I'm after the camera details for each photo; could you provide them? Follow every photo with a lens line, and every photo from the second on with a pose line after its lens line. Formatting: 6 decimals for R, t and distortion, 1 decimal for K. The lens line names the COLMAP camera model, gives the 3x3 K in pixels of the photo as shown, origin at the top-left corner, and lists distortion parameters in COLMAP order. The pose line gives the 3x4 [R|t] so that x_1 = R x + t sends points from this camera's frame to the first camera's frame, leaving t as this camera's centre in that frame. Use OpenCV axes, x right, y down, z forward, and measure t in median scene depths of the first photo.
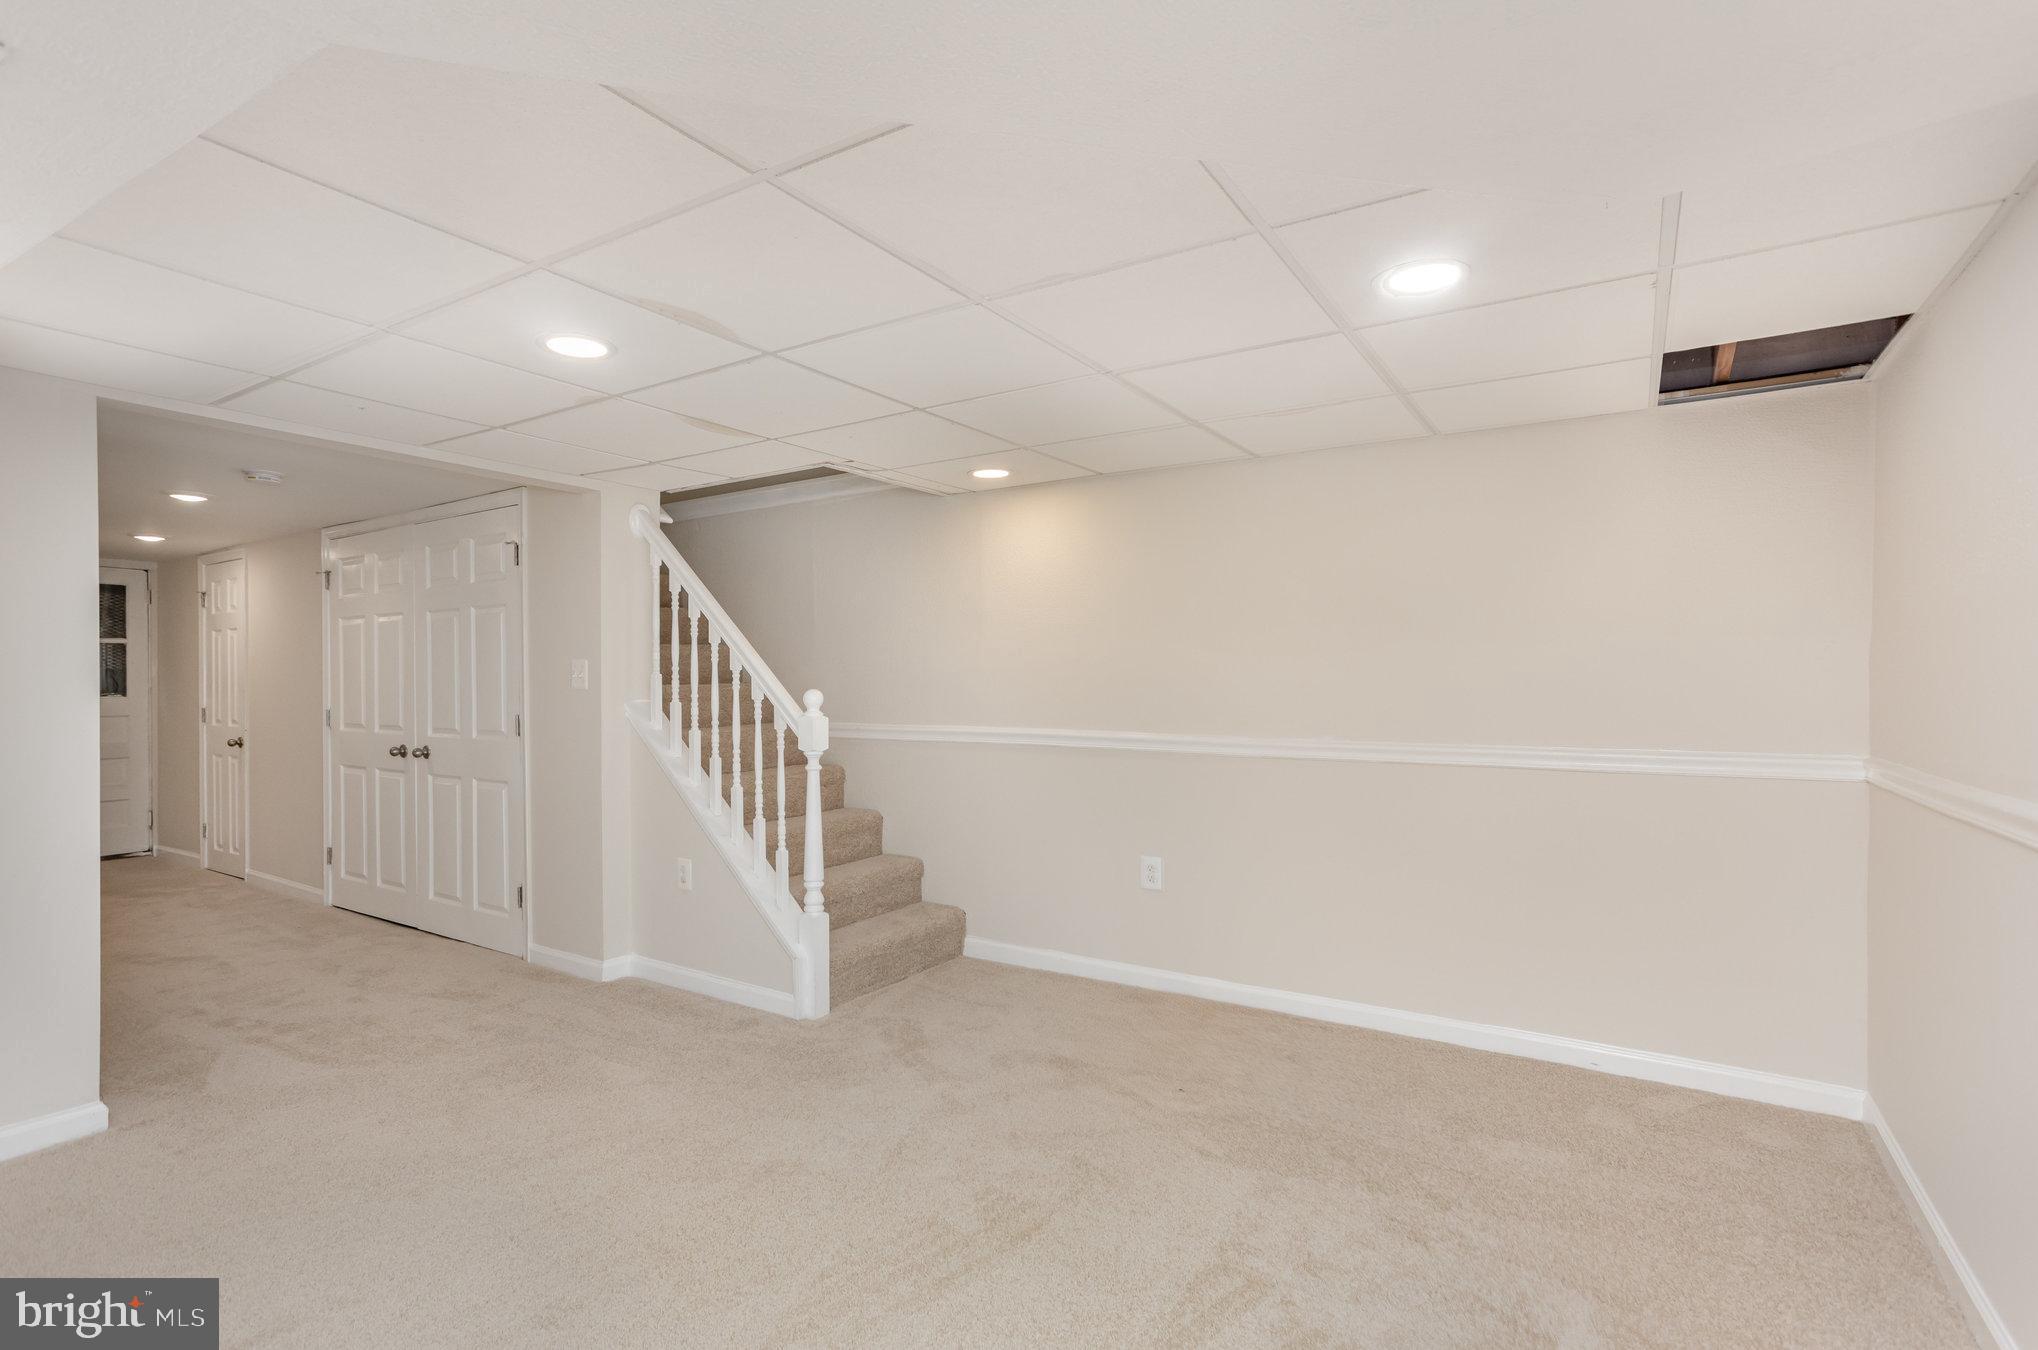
lens RADIAL K [[983.3, 0, 1019.0], [0, 983.3, 675.0], [0, 0, 1]] dist [-0.062617, 0.032047]
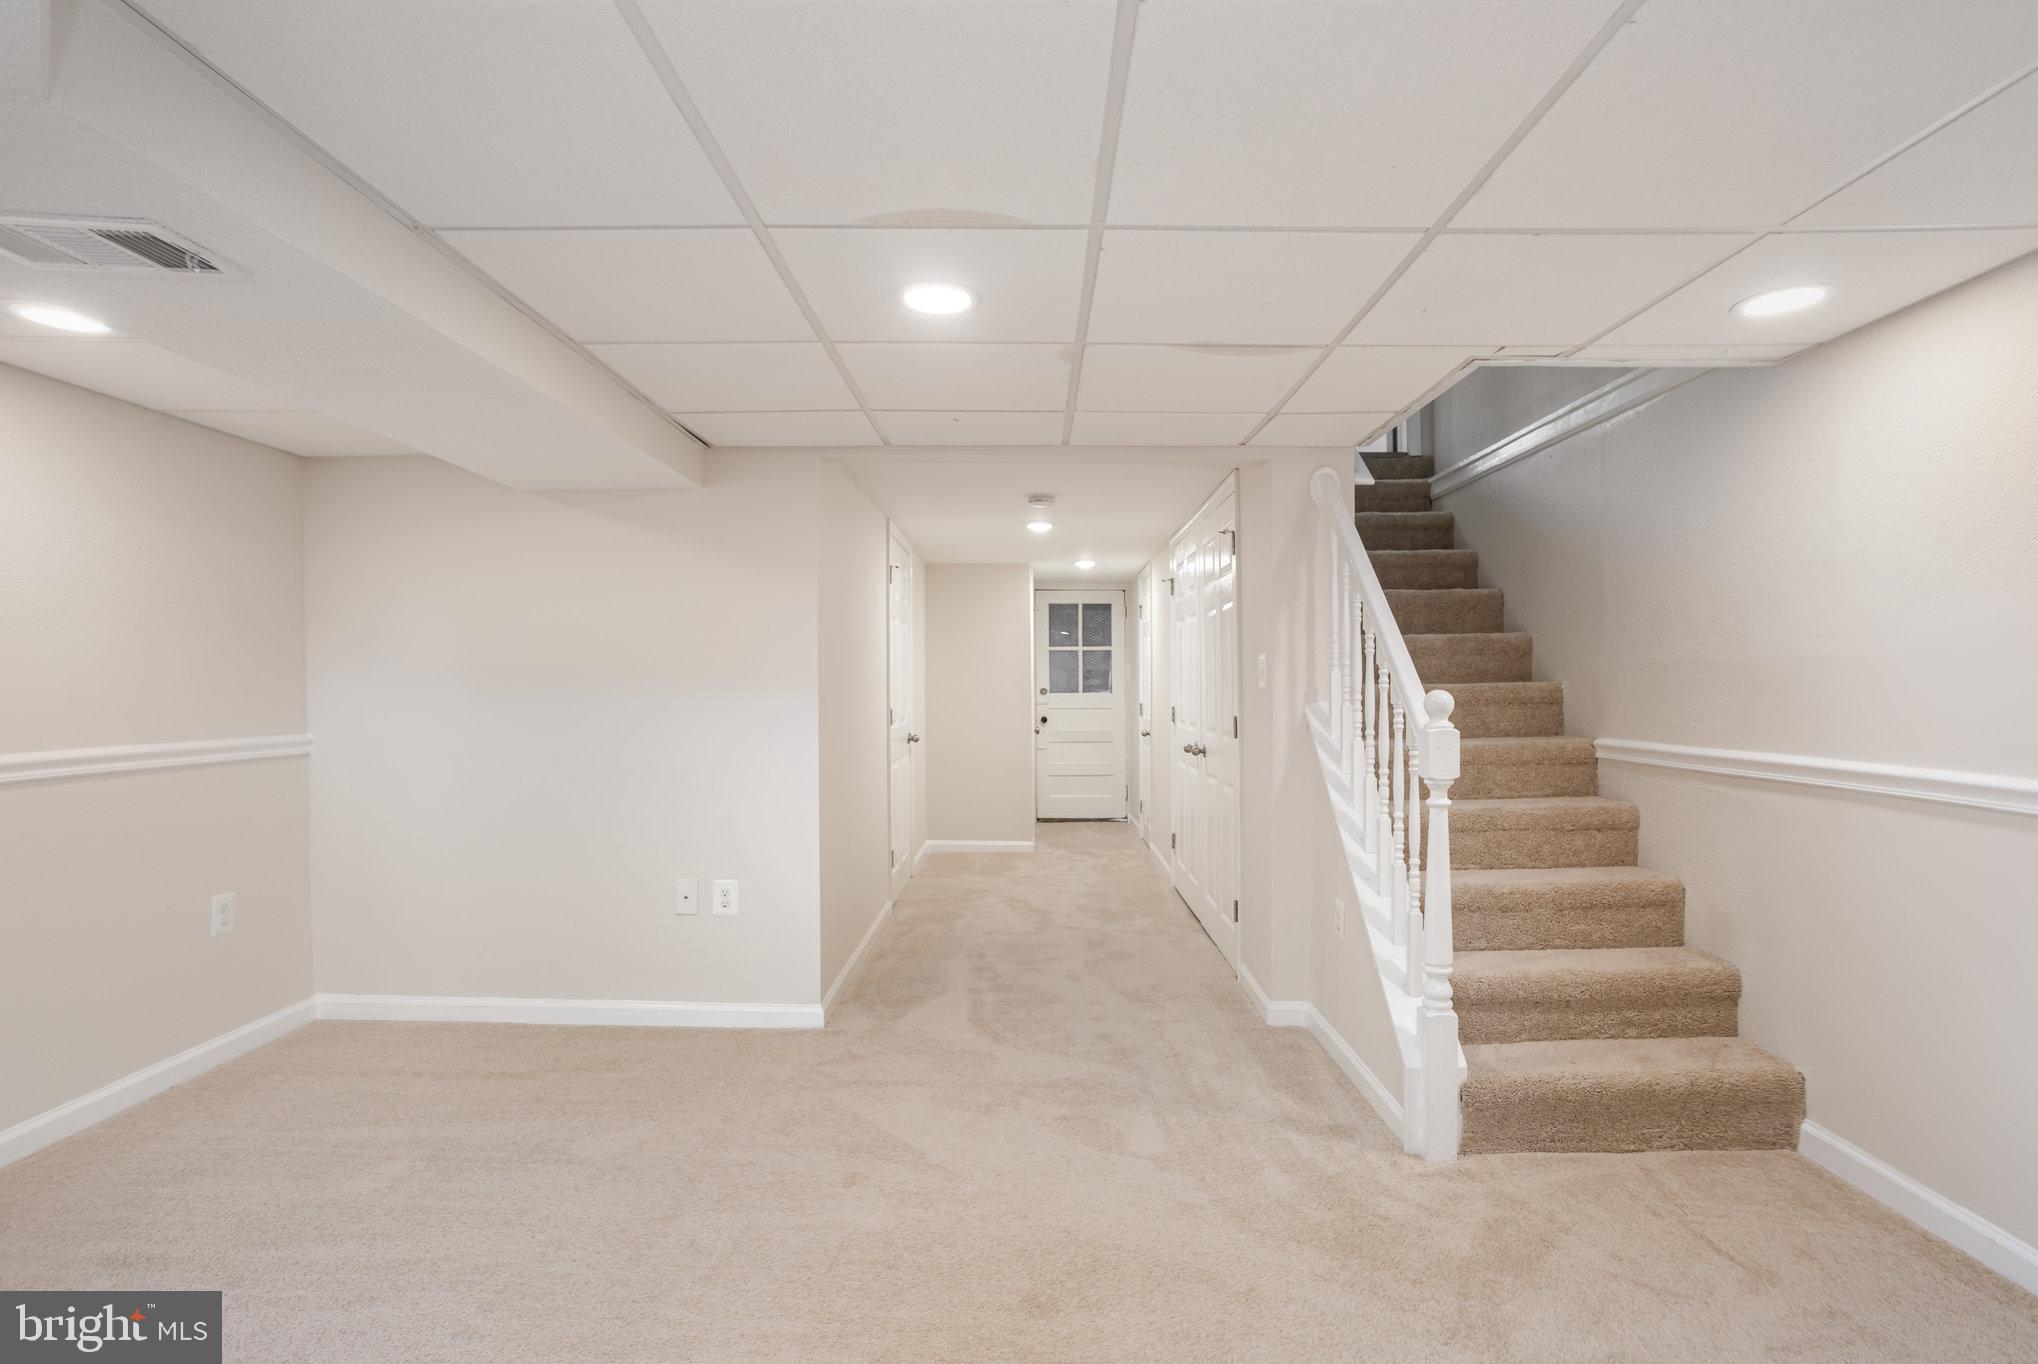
lens RADIAL K [[999.7, 0, 1031.6], [0, 999.7, 699.7], [0, 0, 1]] dist [-0.055176, 0.033540]
pose [[0.545056, 0.016001, -0.838247, 0.197862], [0.003059, 0.999773, 0.021073, 0.005014], [0.838394, -0.014050, 0.544884, 0.336001]]
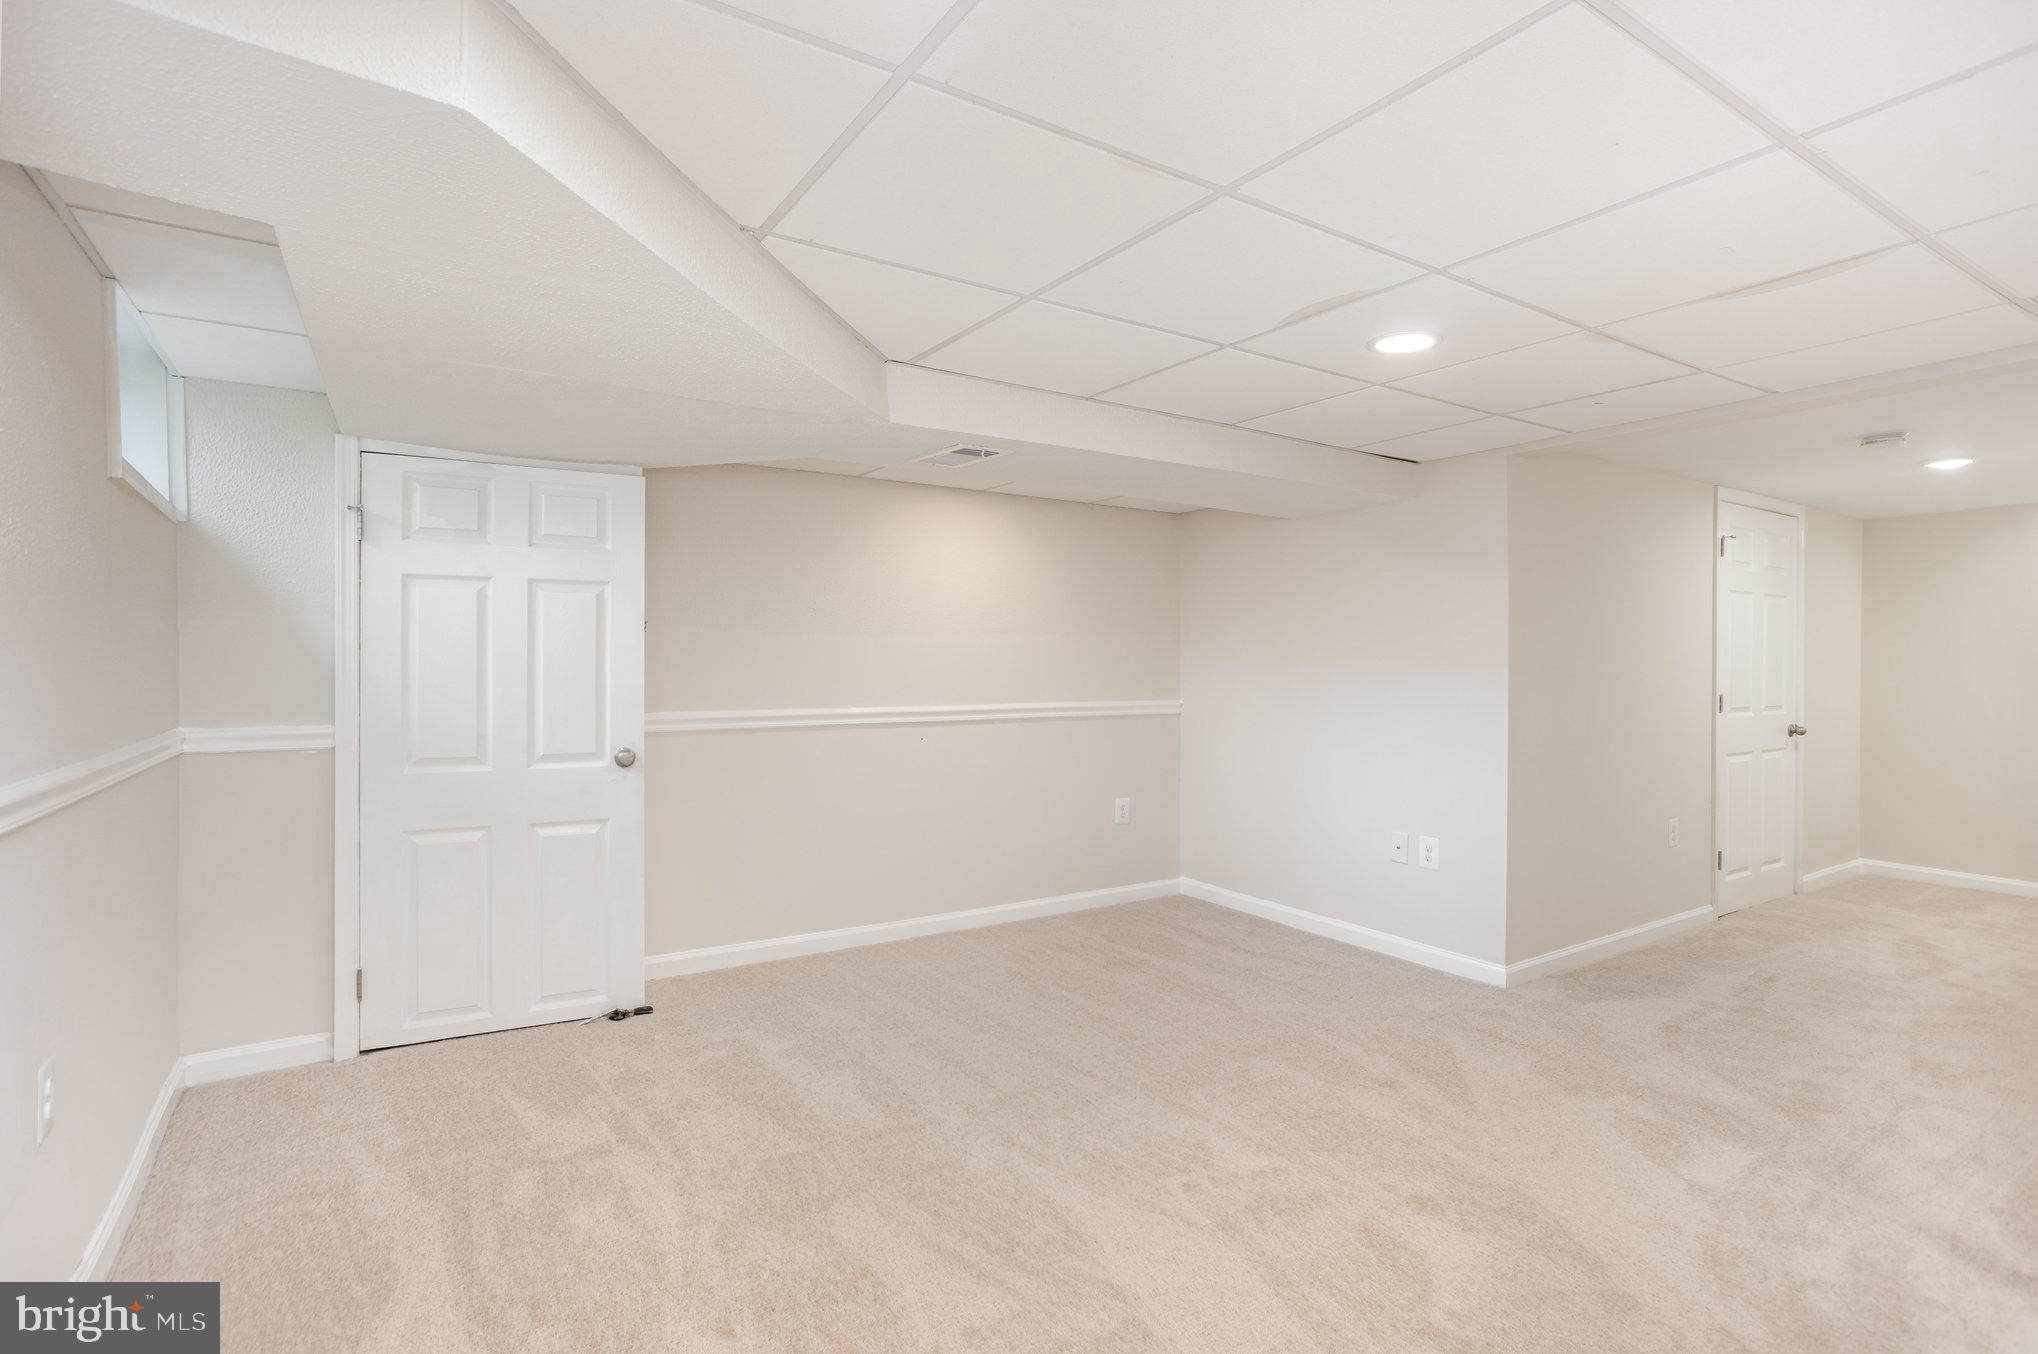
lens RADIAL K [[983.3, 0, 1019.0], [0, 983.3, 677.0], [0, 0, 1]] dist [-0.062617, 0.032047]
pose [[-0.412070, 0.011210, -0.911083, 0.382765], [0.005281, 0.999937, 0.009915, 0.007512], [0.911137, -0.000726, -0.412104, 0.611292]]
